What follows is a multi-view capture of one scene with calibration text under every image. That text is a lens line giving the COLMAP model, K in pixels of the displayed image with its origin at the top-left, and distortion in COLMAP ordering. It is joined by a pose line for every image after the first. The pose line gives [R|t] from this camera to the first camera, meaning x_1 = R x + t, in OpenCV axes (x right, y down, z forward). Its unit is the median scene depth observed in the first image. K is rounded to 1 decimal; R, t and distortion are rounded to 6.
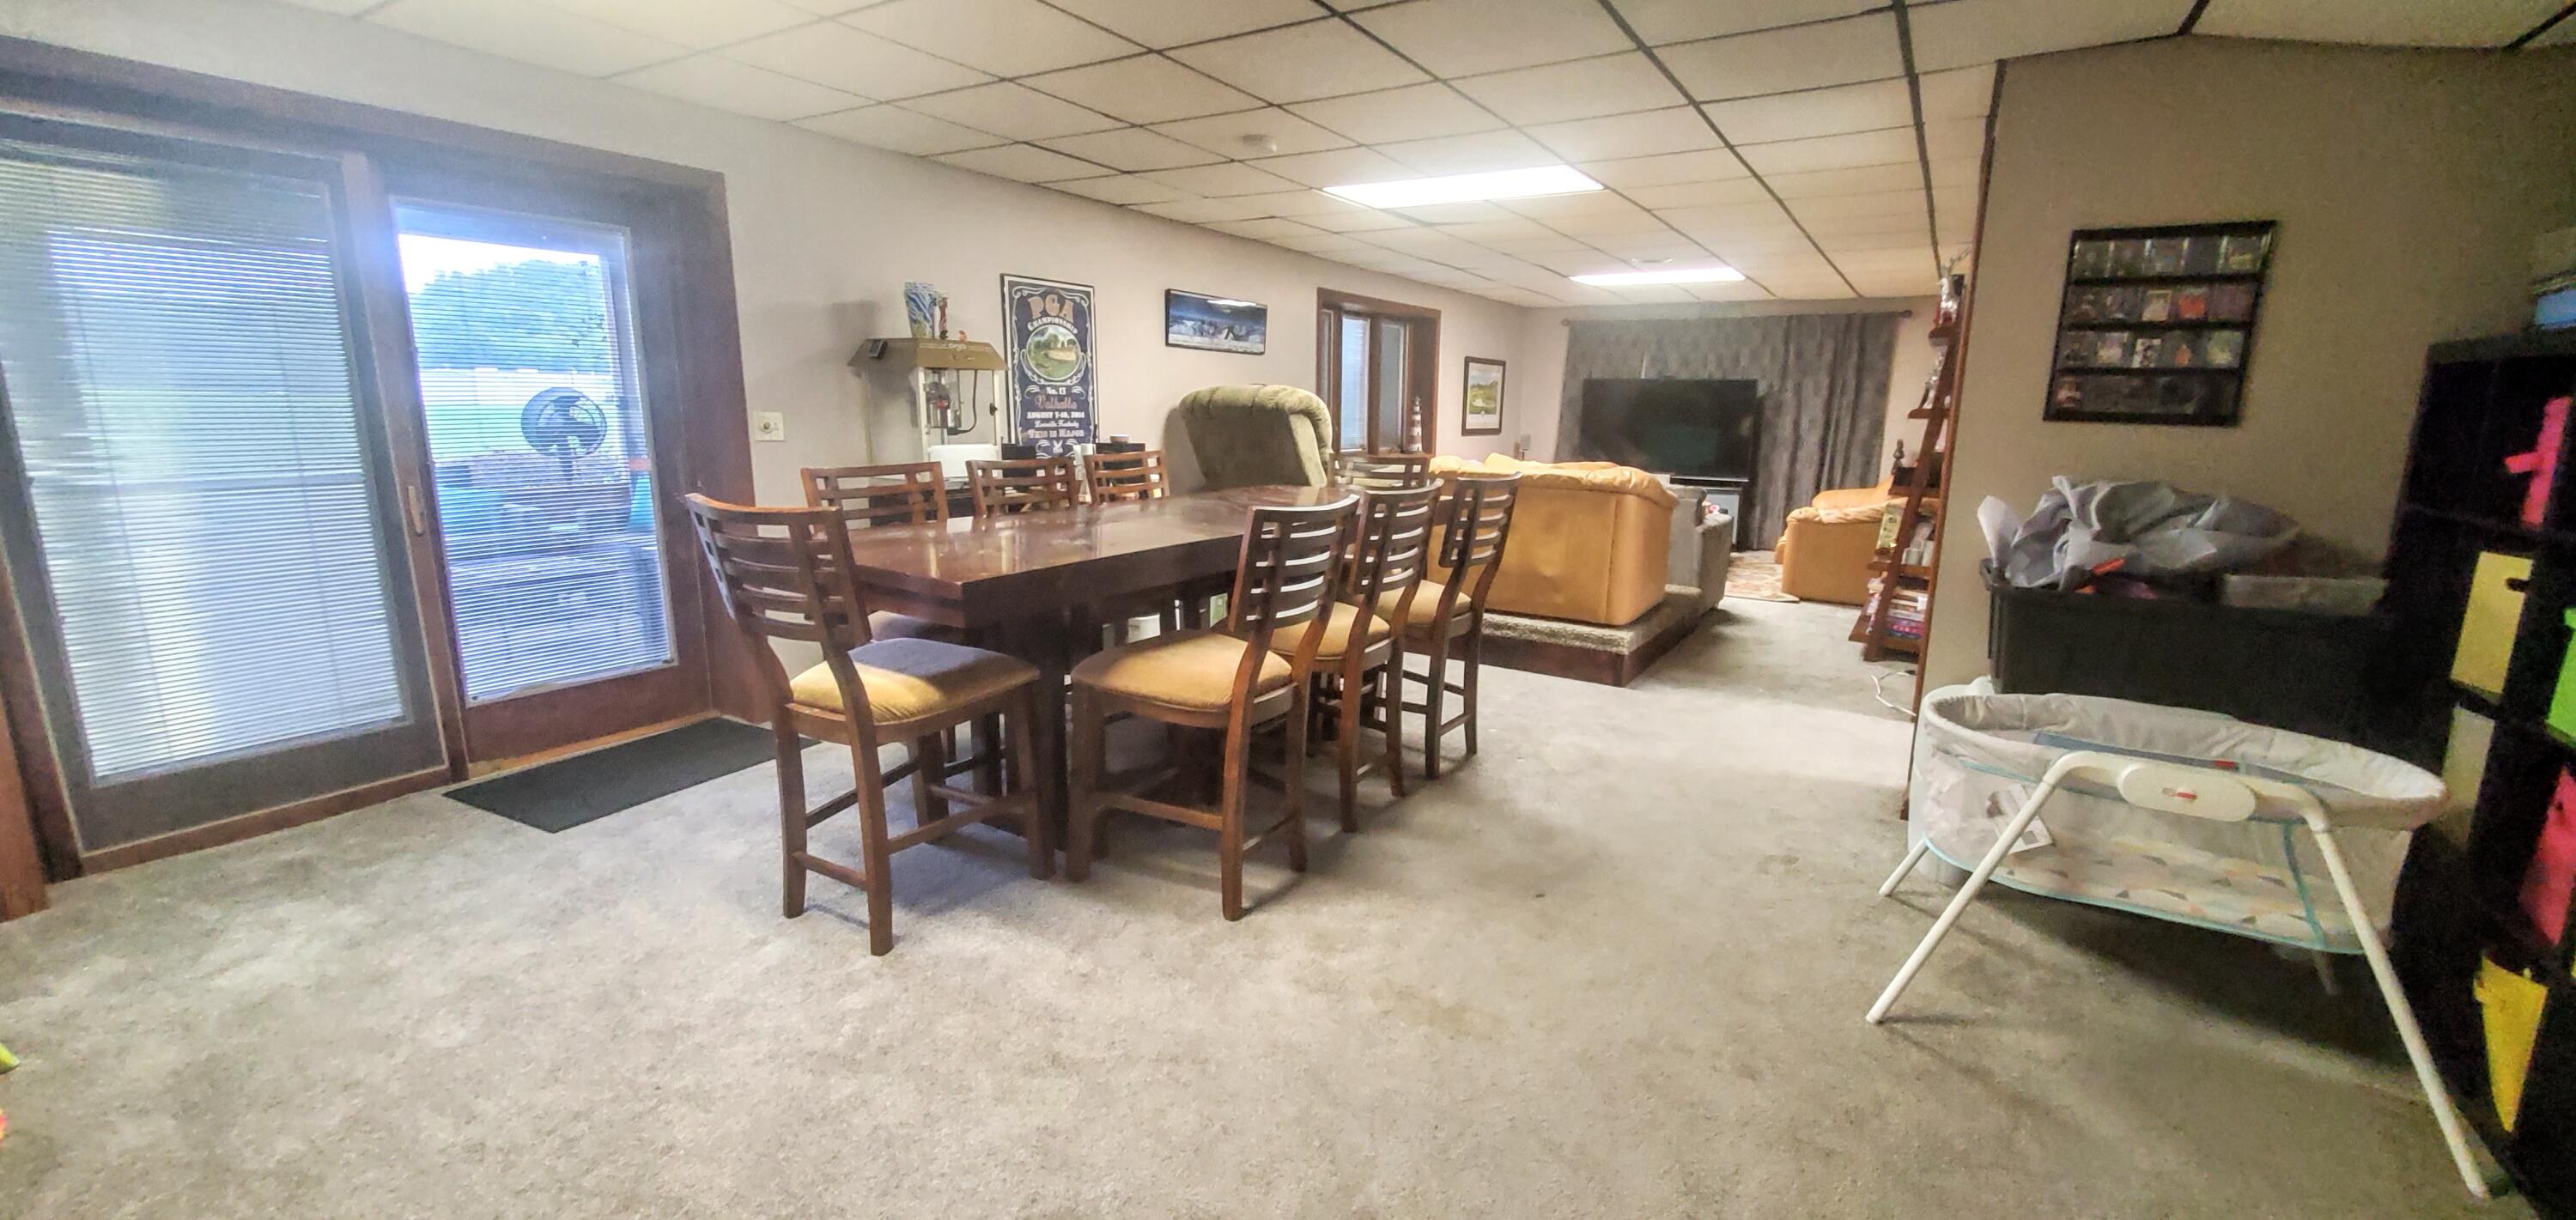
lens RADIAL K [[1006.6, 0, 1315.6], [0, 1006.6, 593.0], [0, 0, 1]] dist [0.000630, 0.000040]
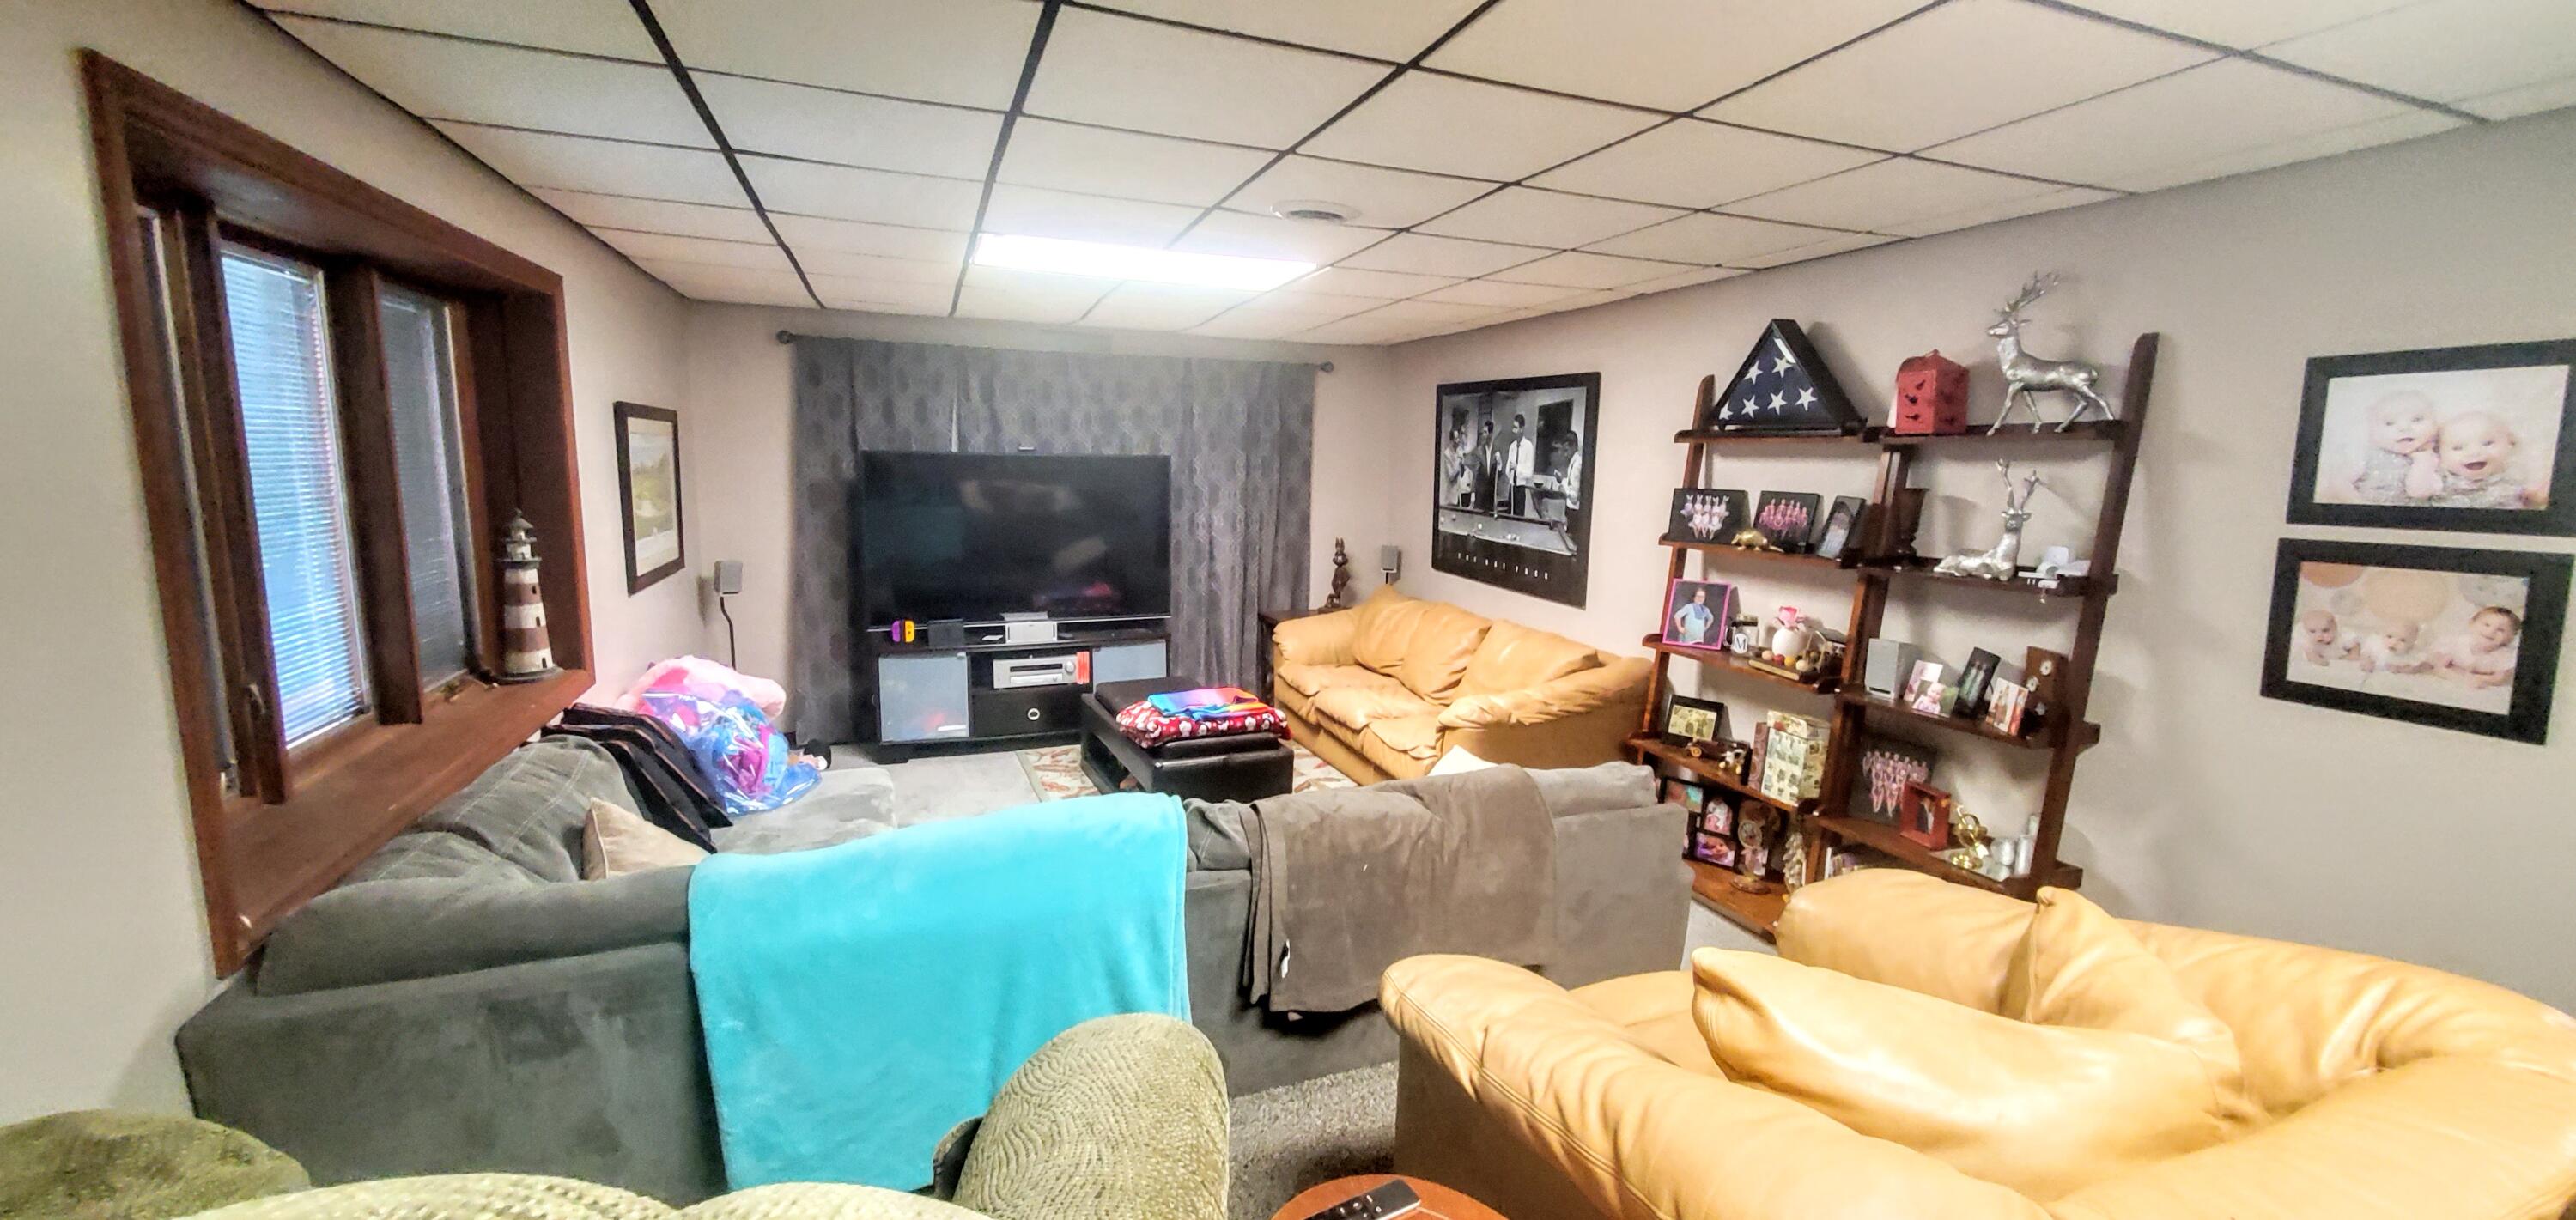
lens RADIAL K [[1006.6, 0, 1315.6], [0, 1006.6, 593.0], [0, 0, 1]] dist [0.000630, 0.000040]
pose [[0.608360, -0.114224, 0.785399, -0.007553], [0.135898, 0.989966, 0.038711, -0.144076], [-0.781940, 0.083184, 0.617779, 0.566483]]
